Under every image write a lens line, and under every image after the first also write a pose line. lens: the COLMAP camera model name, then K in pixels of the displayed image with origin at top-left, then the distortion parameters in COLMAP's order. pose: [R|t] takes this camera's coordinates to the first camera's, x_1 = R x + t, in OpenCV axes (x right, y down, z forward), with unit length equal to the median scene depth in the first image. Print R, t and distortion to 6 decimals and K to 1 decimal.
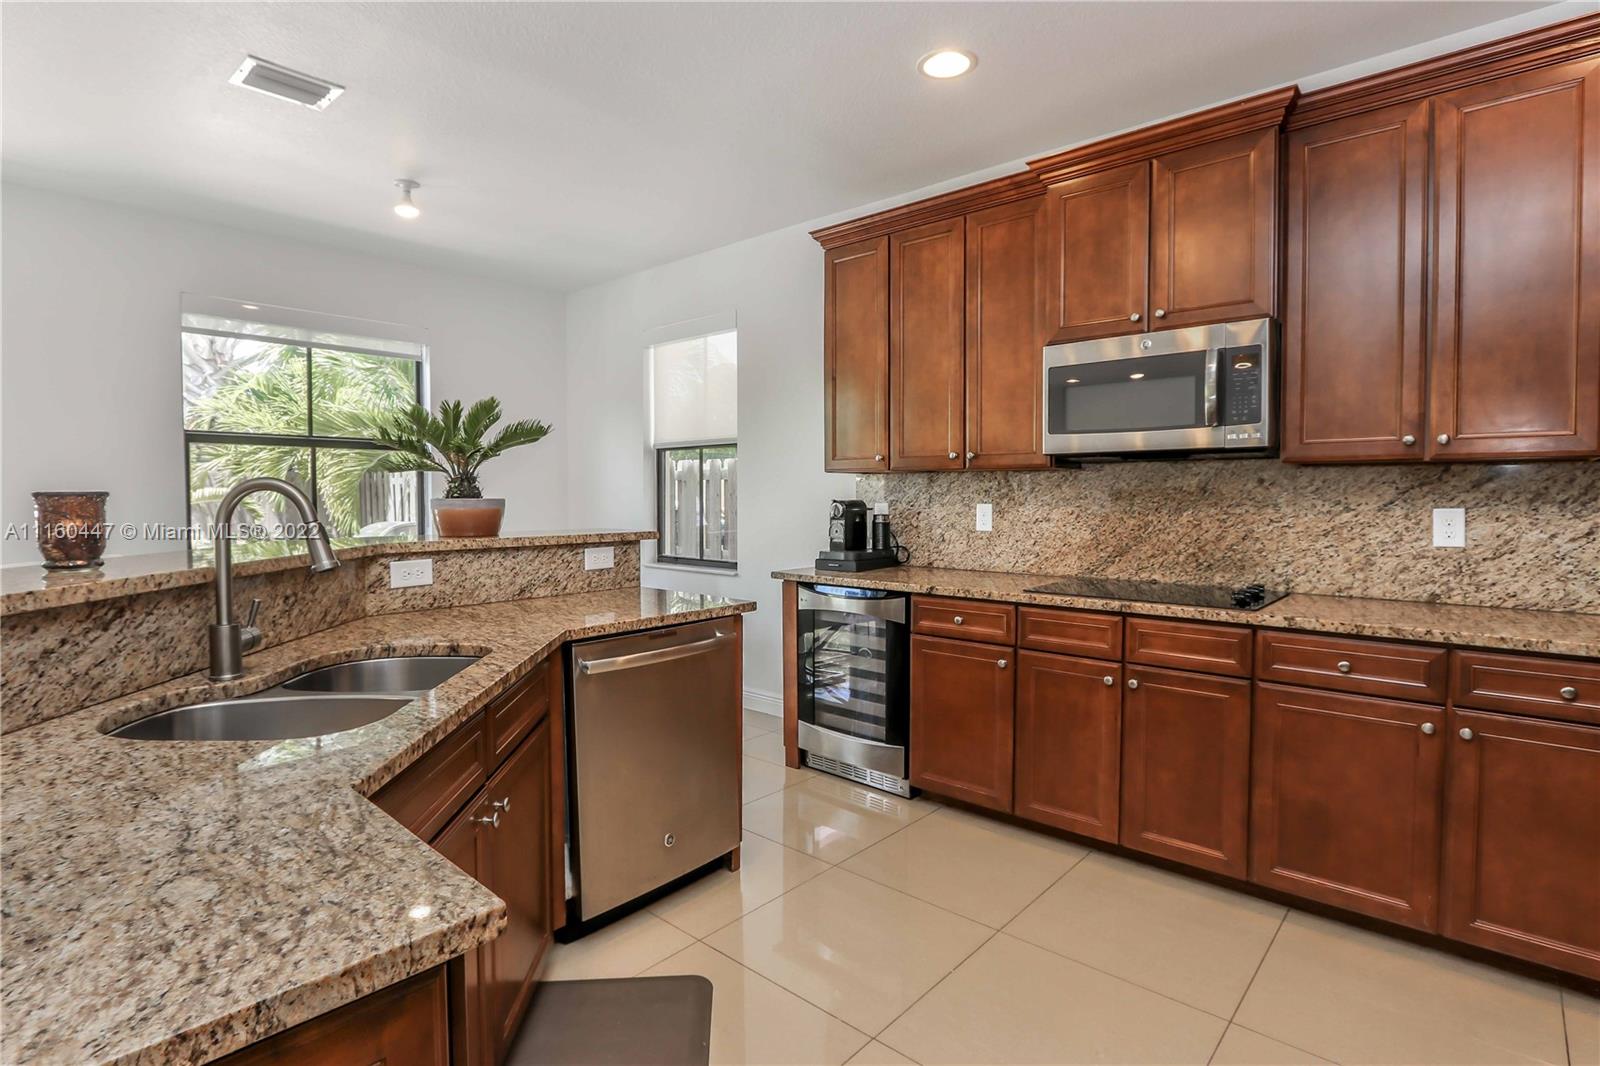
lens RADIAL K [[804.4, 0, 801.4], [0, 804.4, 512.8], [0, 0, 1]] dist [-0.024527, 0.000504]
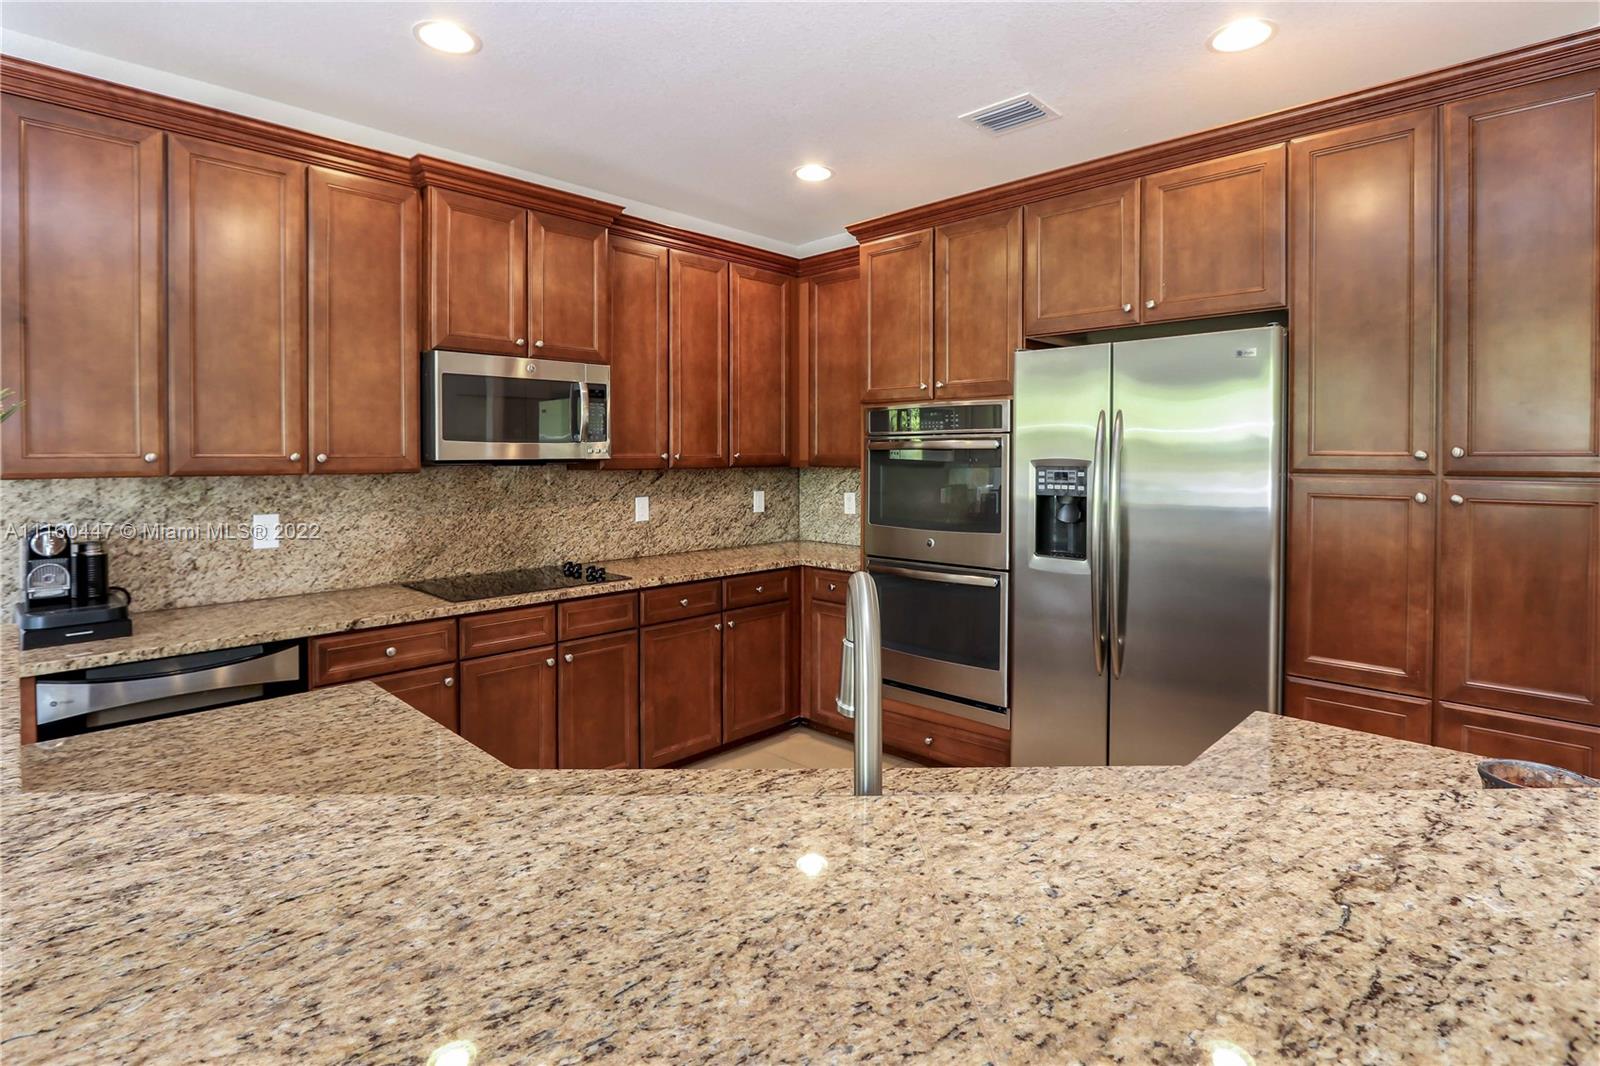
lens RADIAL K [[770.1, 0, 808.8], [0, 770.1, 461.8], [0, 0, 1]] dist [-0.019734, 0.000762]
pose [[0.034518, -0.006171, 0.999385, -0.614856], [0.024632, 0.999682, 0.005322, -0.065148], [-0.999101, 0.024433, 0.034659, 0.515134]]
